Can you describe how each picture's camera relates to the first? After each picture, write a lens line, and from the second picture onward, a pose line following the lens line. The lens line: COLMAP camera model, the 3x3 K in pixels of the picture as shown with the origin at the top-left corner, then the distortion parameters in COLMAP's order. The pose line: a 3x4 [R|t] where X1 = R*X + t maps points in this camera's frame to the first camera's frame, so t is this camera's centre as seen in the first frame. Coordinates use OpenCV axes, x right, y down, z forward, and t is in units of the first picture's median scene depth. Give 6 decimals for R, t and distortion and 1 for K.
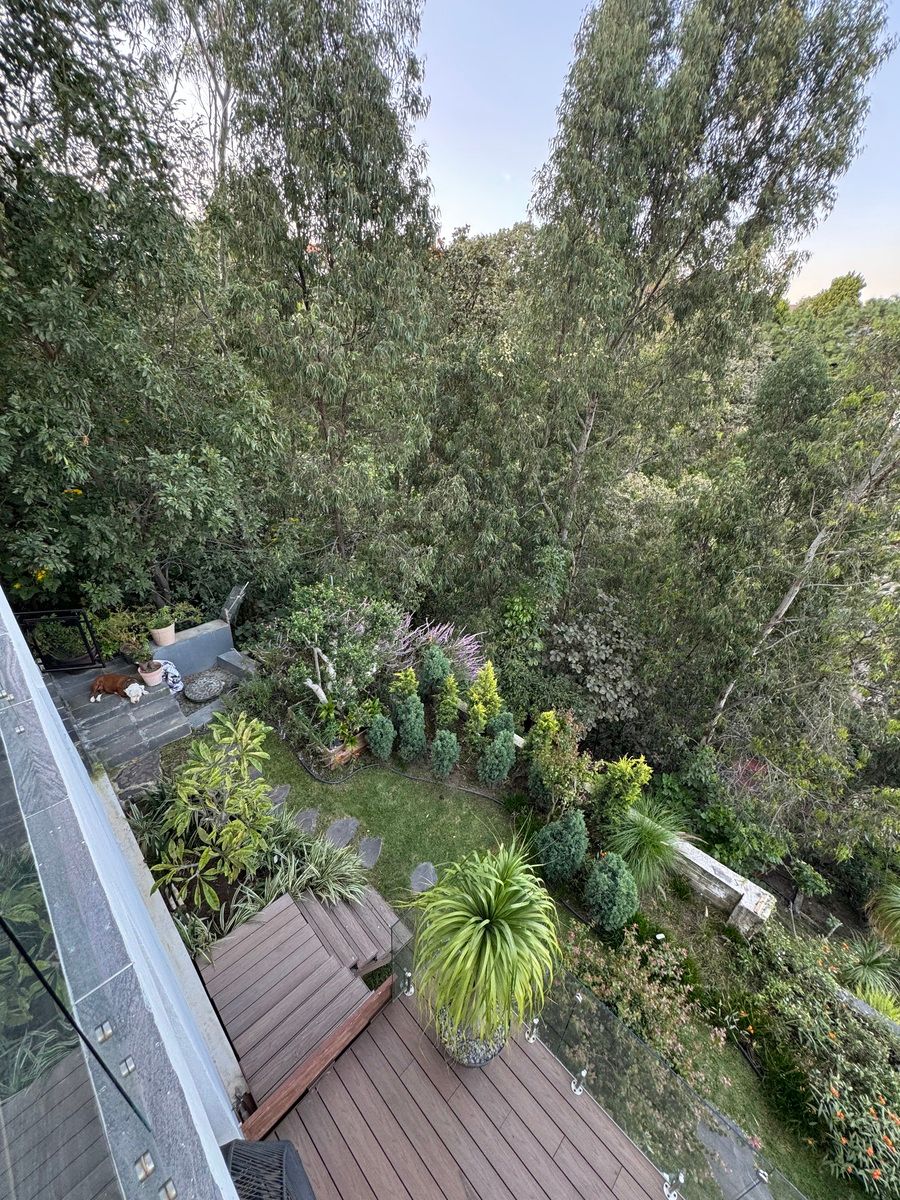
lens RADIAL K [[480.4, 0, 451.0], [0, 480.4, 600.9], [0, 0, 1]] dist [-0.003782, -0.000169]
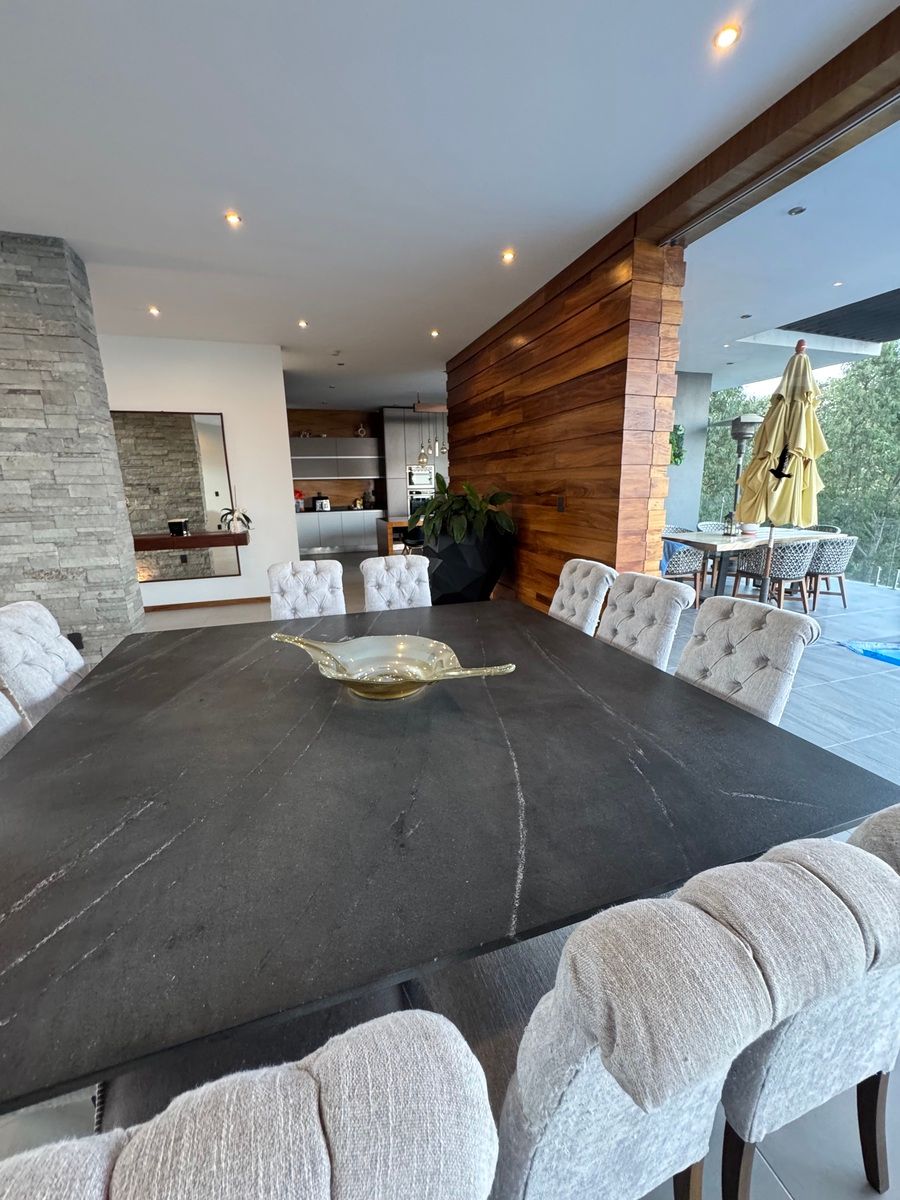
lens RADIAL K [[480.4, 0, 451.0], [0, 480.4, 600.9], [0, 0, 1]] dist [-0.003782, -0.000169]
pose [[0.884625, 0.030994, -0.465273, -0.195224], [-0.154690, 0.960792, -0.230109, 0.431601], [0.439898, 0.275533, 0.854734, -0.875828]]
